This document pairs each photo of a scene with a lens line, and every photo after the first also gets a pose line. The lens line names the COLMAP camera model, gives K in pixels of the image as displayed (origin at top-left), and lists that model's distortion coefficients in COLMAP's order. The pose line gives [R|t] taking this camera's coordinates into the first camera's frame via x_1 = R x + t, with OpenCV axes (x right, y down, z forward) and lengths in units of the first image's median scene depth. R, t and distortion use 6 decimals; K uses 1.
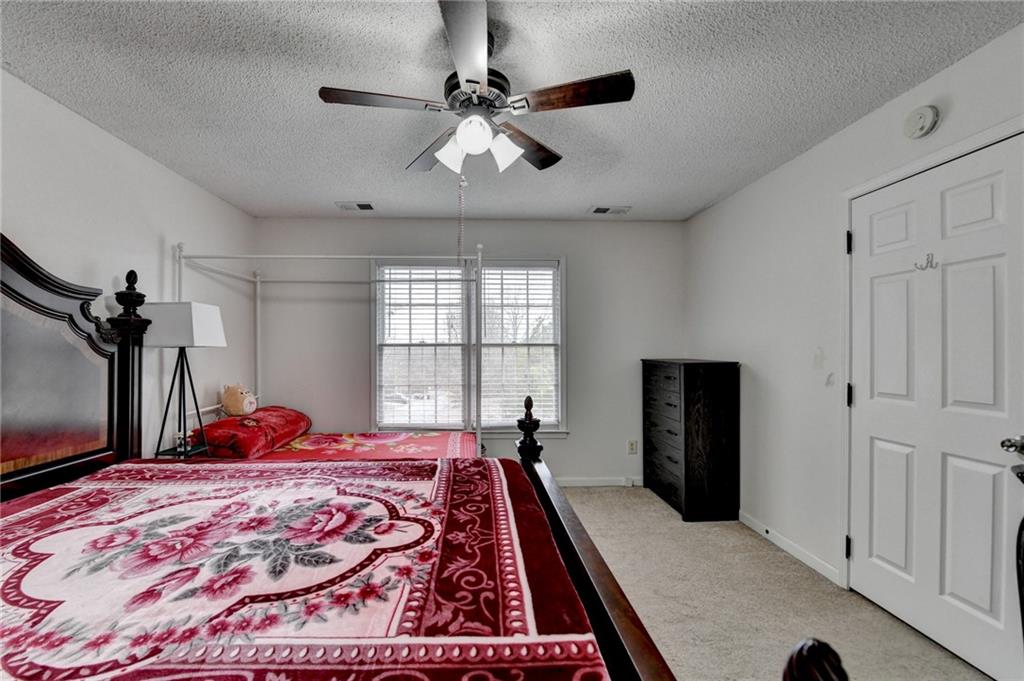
lens RADIAL K [[414.5, 0, 492.6], [0, 414.5, 346.6], [0, 0, 1]] dist [-0.012893, -0.004214]
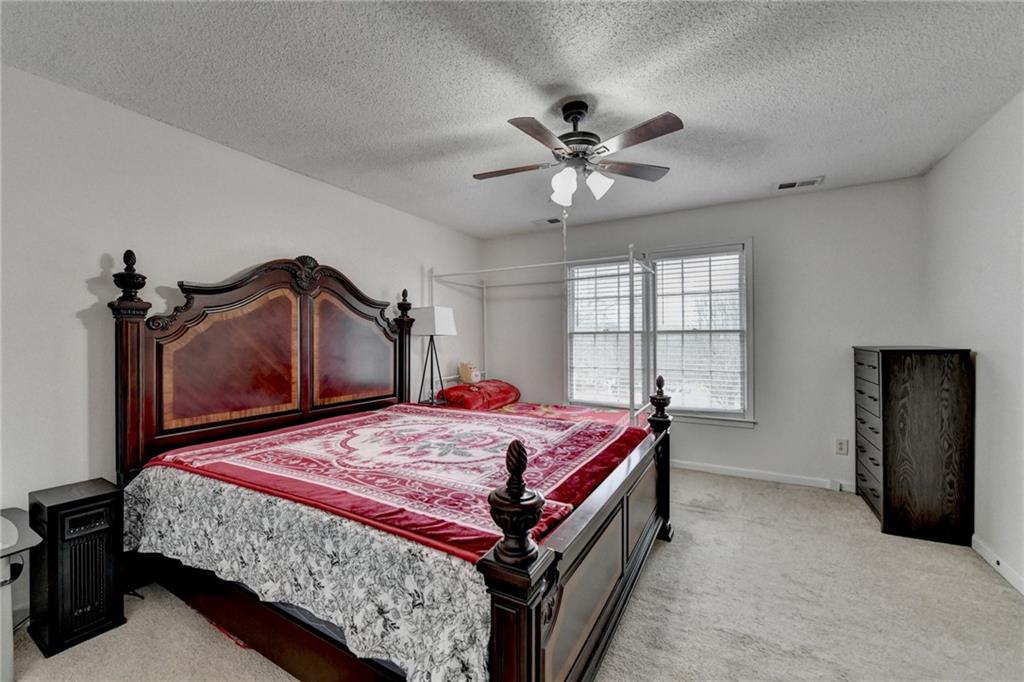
lens RADIAL K [[419.0, 0, 500.7], [0, 419.0, 339.9], [0, 0, 1]] dist [-0.010574, -0.003423]
pose [[0.842615, -0.002536, -0.538510, 0.268782], [0.007428, 0.999949, 0.006914, 0.007596], [0.538465, -0.009826, 0.842591, -0.165223]]
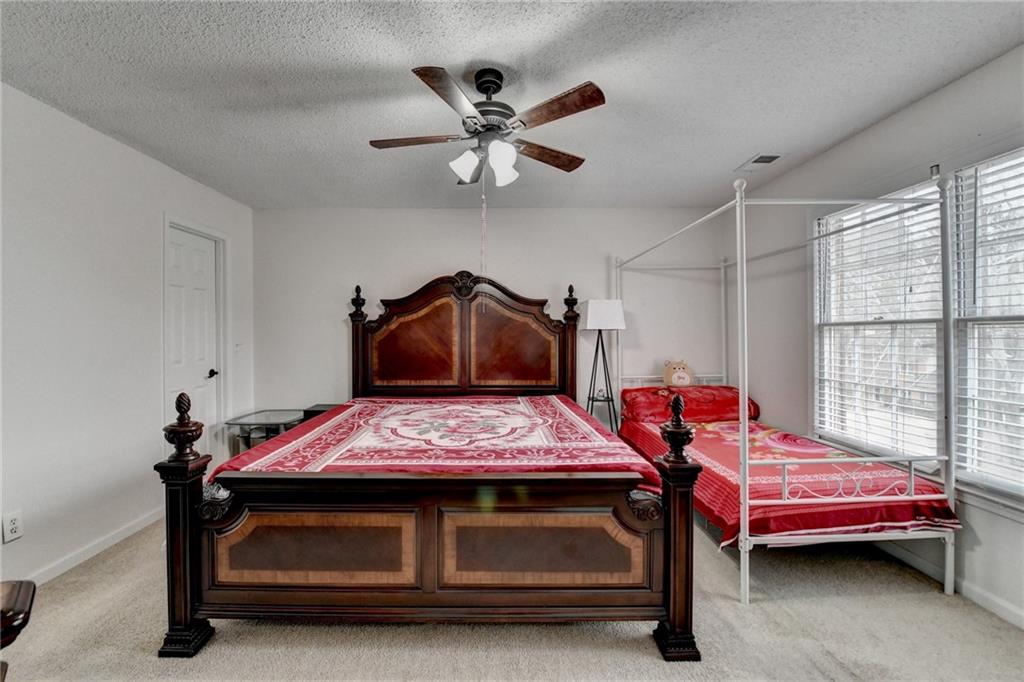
lens RADIAL K [[411.3, 0, 493.2], [0, 411.3, 335.0], [0, 0, 1]] dist [-0.012995, -0.002992]
pose [[-0.046134, 0.003227, -0.998930, 0.633283], [0.006673, 0.999973, 0.002922, 0.010650], [0.998913, -0.006531, -0.046154, 0.568783]]
